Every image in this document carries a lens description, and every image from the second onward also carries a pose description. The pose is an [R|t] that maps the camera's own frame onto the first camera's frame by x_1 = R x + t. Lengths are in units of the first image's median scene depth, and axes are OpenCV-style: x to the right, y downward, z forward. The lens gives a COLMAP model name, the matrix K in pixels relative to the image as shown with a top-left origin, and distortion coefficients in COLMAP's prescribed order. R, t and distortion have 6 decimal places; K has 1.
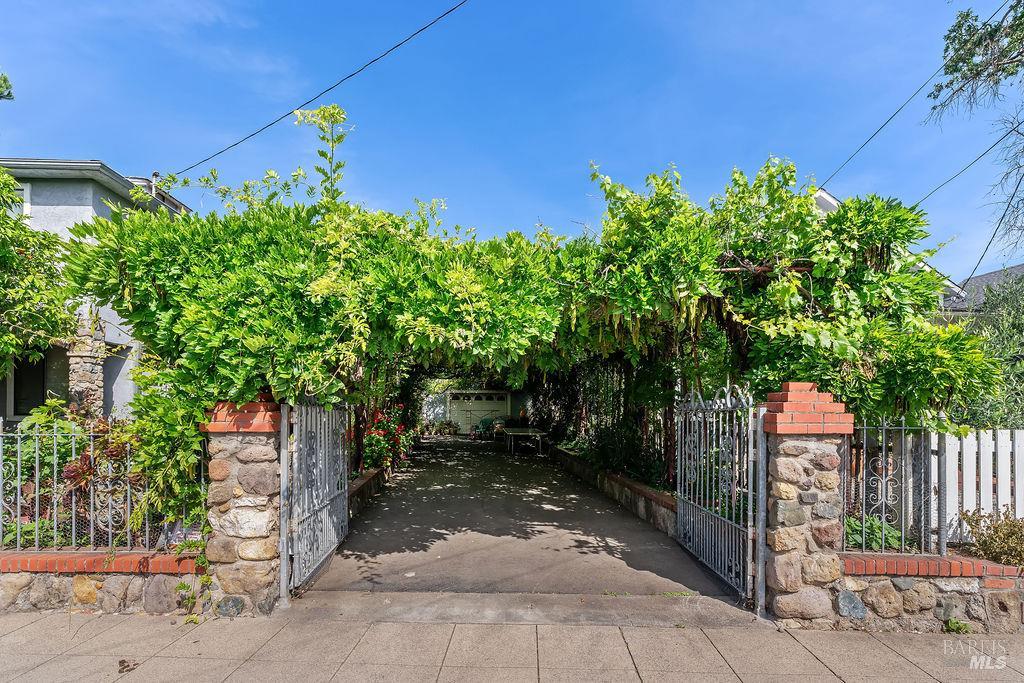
lens RADIAL K [[500.6, 0, 526.4], [0, 500.6, 405.0], [0, 0, 1]] dist [-0.004929, 0.000387]
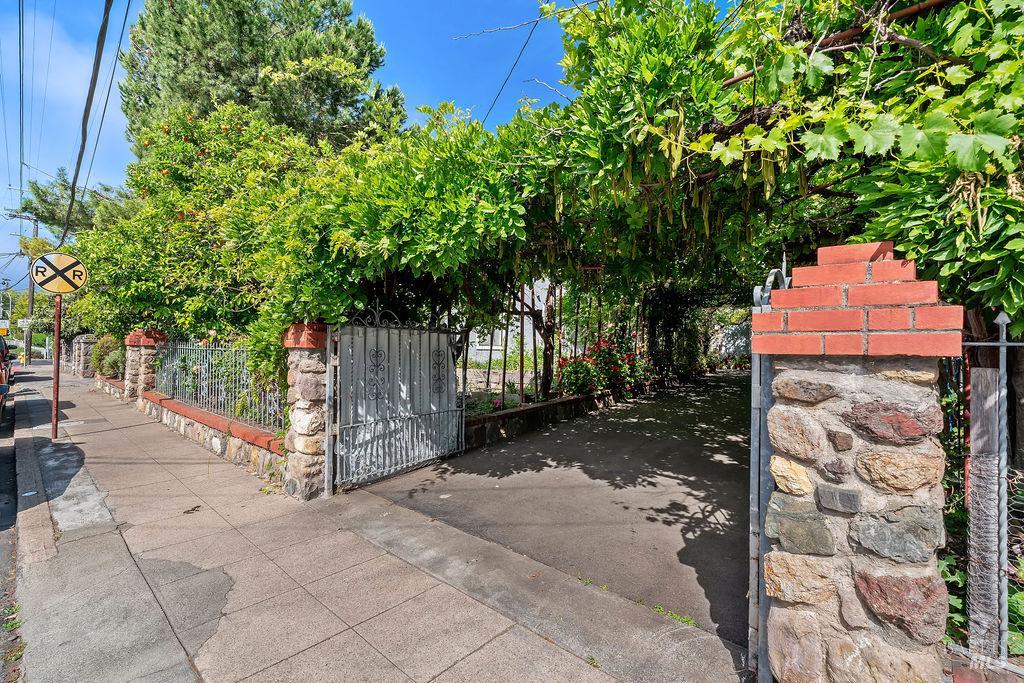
lens RADIAL K [[473.5, 0, 522.6], [0, 473.5, 337.0], [0, 0, 1]] dist [-0.004875, 0.002501]
pose [[0.747637, -0.011558, -0.664007, 0.583584], [0.005745, 0.999924, -0.010936, 0.040178], [0.664083, 0.004361, 0.747646, 0.458189]]
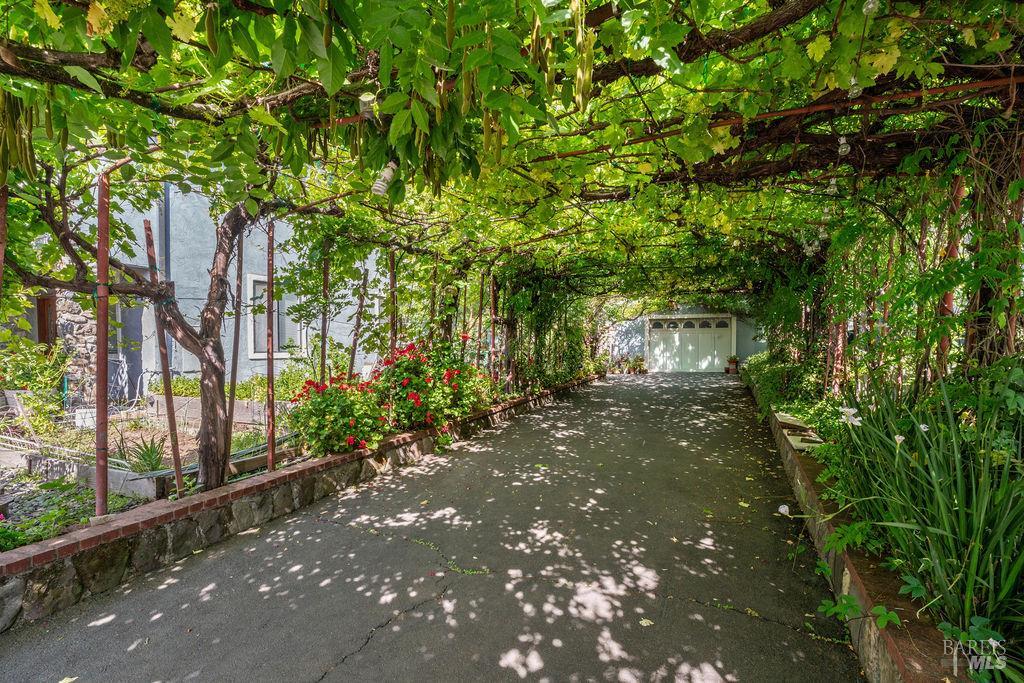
lens RADIAL K [[473.5, 0, 520.6], [0, 473.5, 347.9], [0, 0, 1]] dist [-0.004875, 0.002501]
pose [[0.856509, -0.001120, -0.516132, 0.287176], [0.013687, 0.999695, 0.020545, 0.012051], [0.515951, -0.024661, 0.856263, 1.578068]]
